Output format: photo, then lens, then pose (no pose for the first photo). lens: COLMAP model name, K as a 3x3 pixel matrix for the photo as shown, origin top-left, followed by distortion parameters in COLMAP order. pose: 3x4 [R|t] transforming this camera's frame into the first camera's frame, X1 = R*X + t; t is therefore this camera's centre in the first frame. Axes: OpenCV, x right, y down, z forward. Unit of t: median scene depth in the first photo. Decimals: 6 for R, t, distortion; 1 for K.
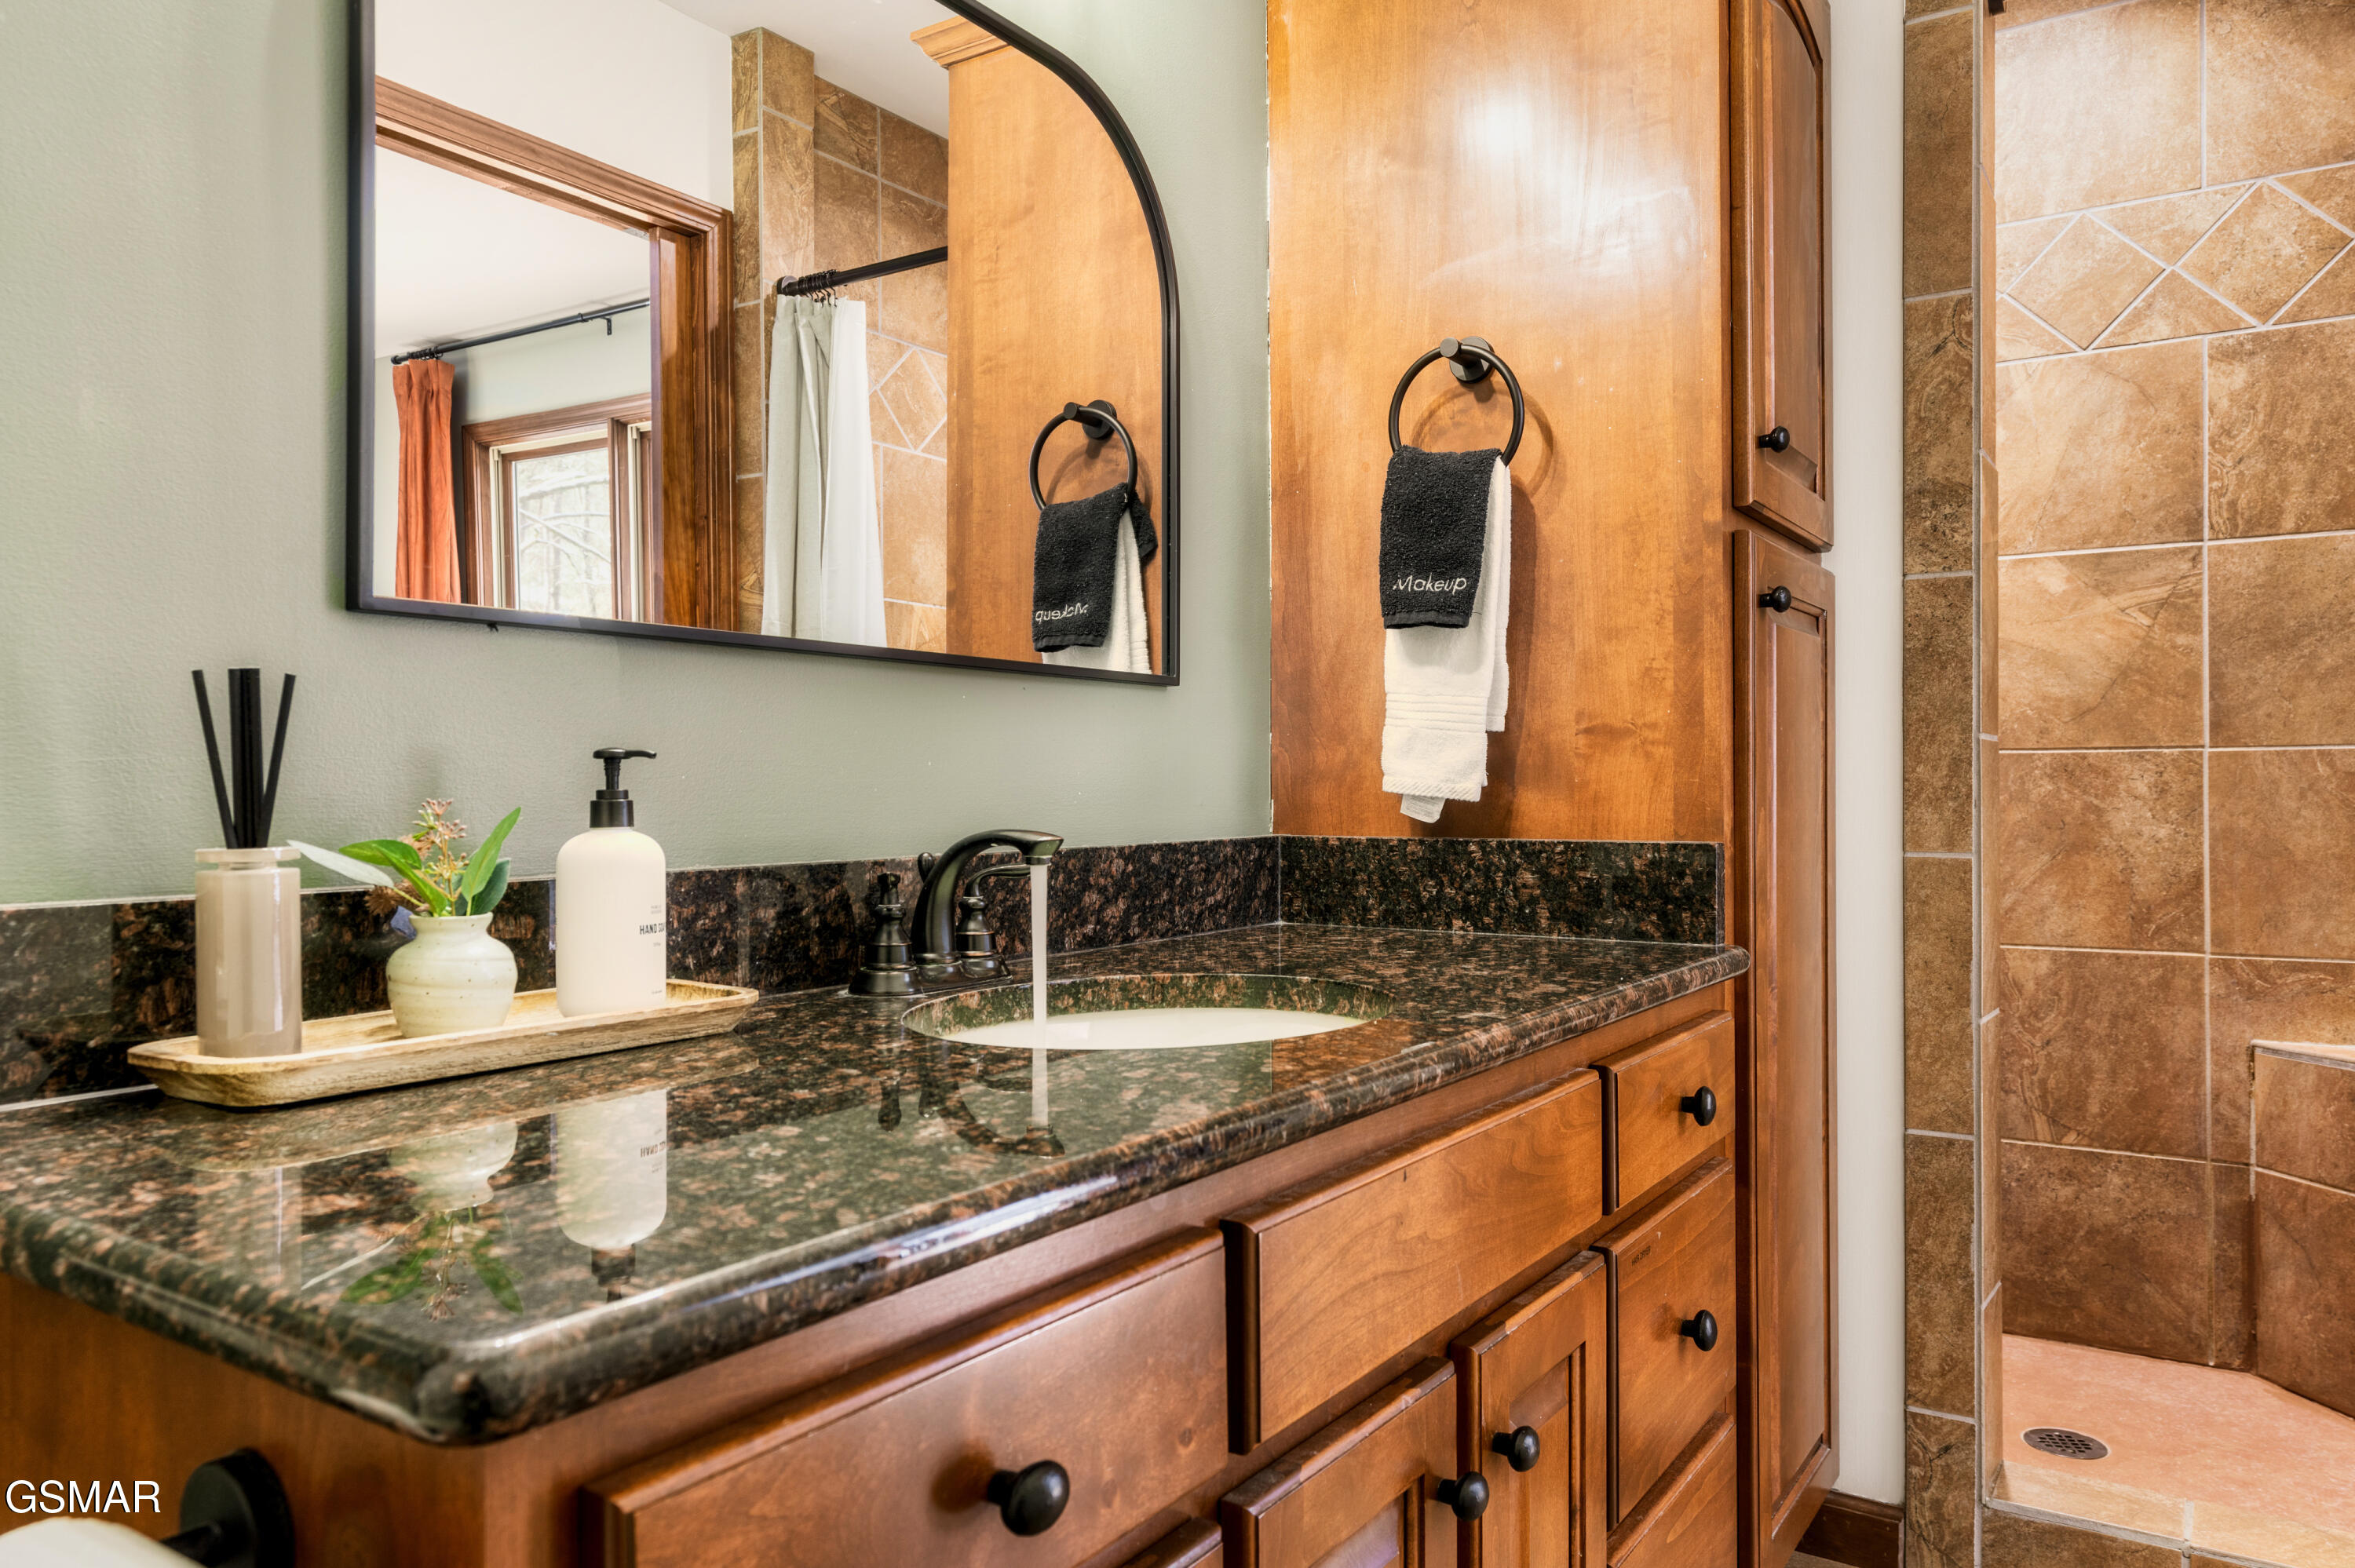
lens RADIAL K [[1579.6, 0, 1179.1], [0, 1579.6, 792.0], [0, 0, 1]] dist [0.002681, 0.000163]
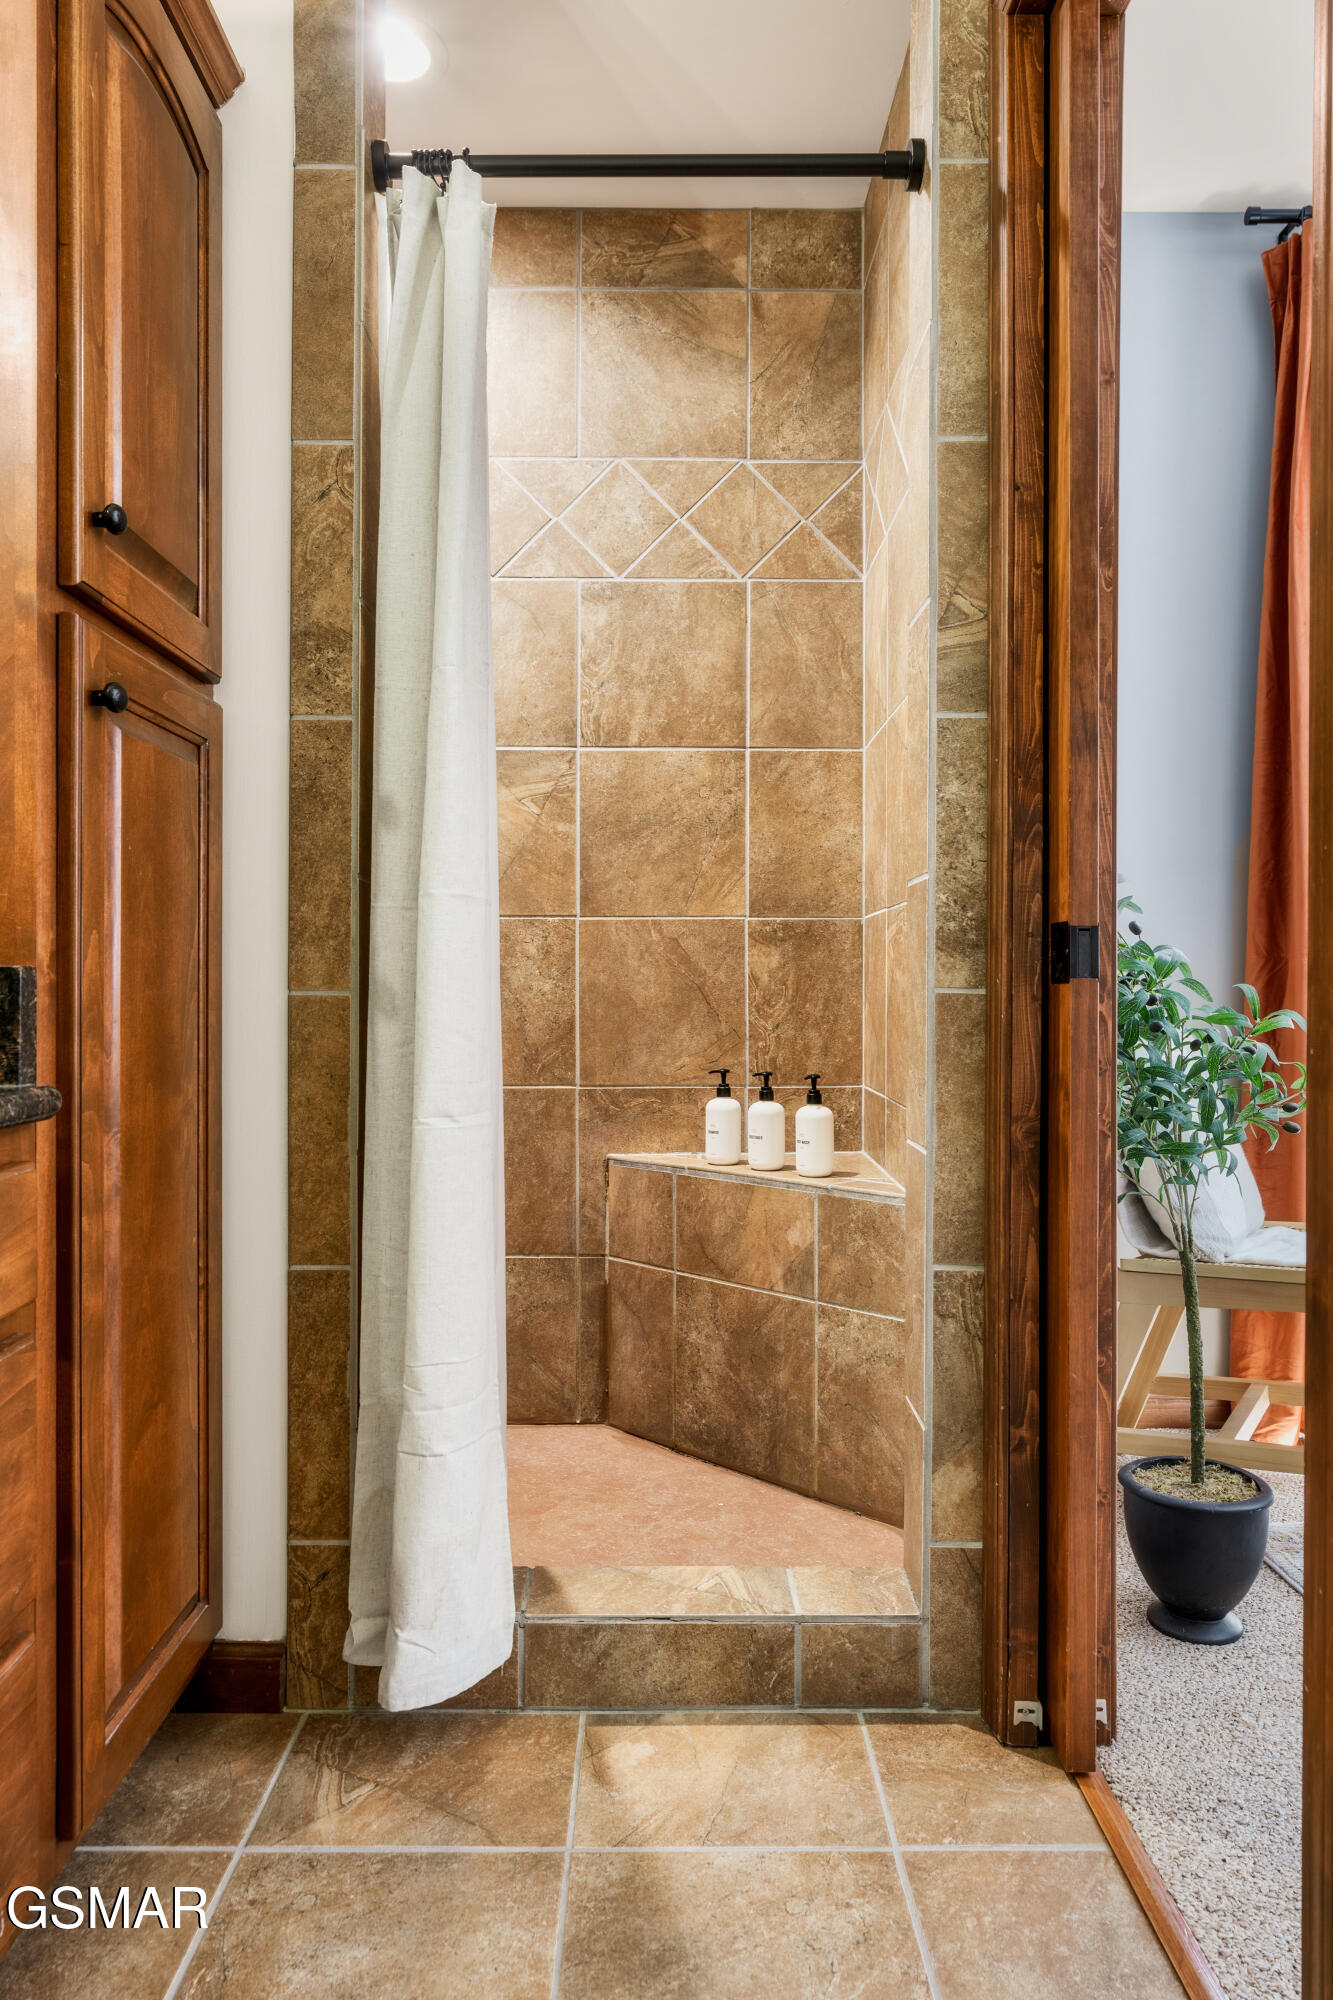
lens RADIAL K [[1309.8, 0, 666.5], [0, 1309.8, 1000.0], [0, 0, 1]] dist [0.003203, 0.000390]
pose [[0.824033, -0.002722, 0.566536, 0.138816], [-0.004111, 0.999933, 0.010784, 0.025550], [-0.566527, -0.011216, 0.823967, 0.134220]]
